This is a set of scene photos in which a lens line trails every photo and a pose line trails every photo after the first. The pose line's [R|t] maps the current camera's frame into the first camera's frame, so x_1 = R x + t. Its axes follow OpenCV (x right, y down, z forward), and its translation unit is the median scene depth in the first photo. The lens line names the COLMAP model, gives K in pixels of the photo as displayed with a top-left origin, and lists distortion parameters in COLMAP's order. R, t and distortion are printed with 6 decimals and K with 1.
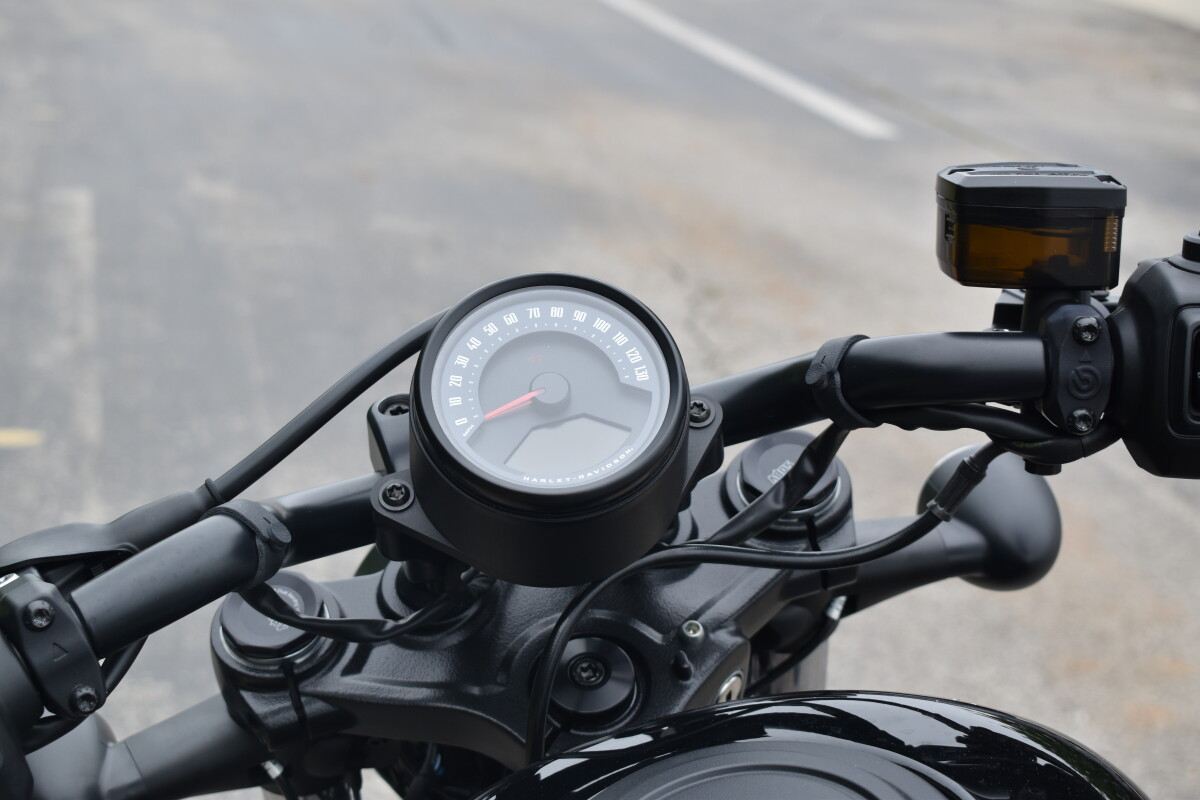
lens RADIAL K [[2319.8, 0, 600.0], [0, 2319.8, 400.0], [0, 0, 1]] dist [0.034536, 0.165103]
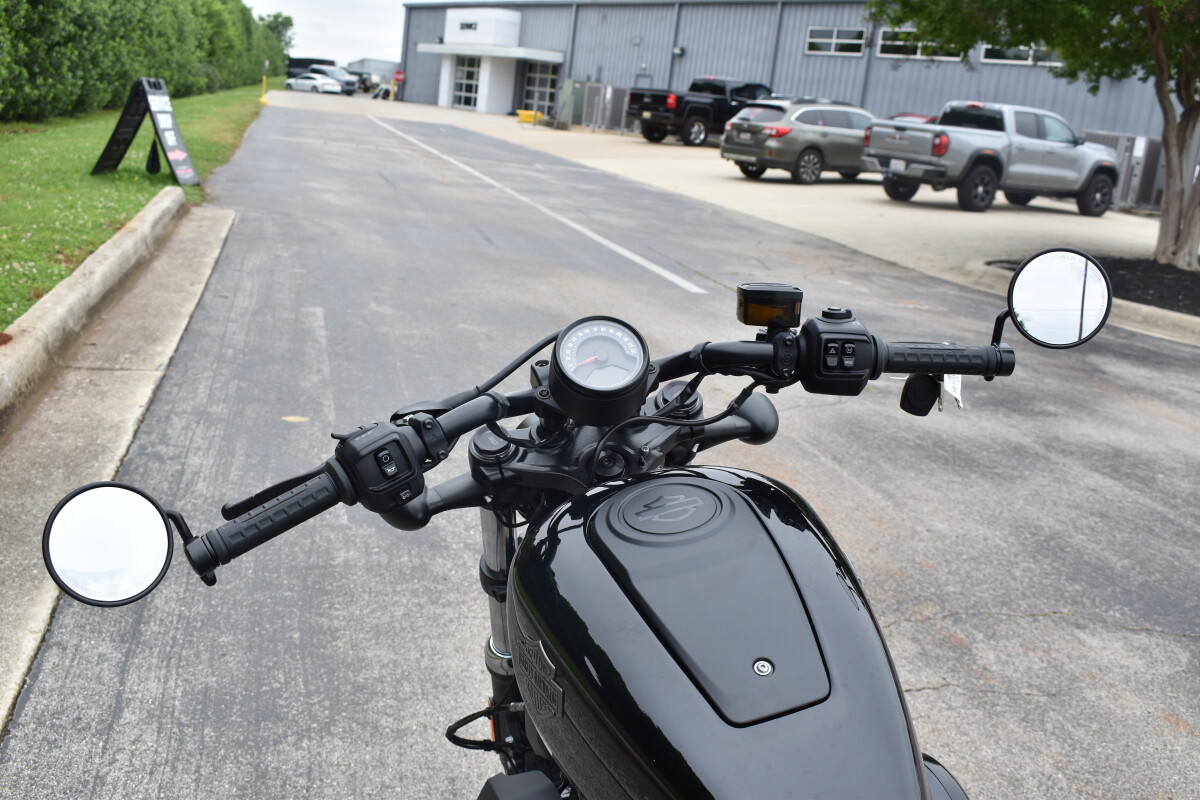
lens RADIAL K [[1213.2, 0, 600.0], [0, 1213.2, 400.0], [0, 0, 1]] dist [-0.002963, -0.000863]
pose [[0.998641, 0.026418, 0.044929, -0.082616], [-0.025127, 0.999262, -0.029057, 0.087026], [-0.045664, 0.027888, 0.998568, -0.452902]]
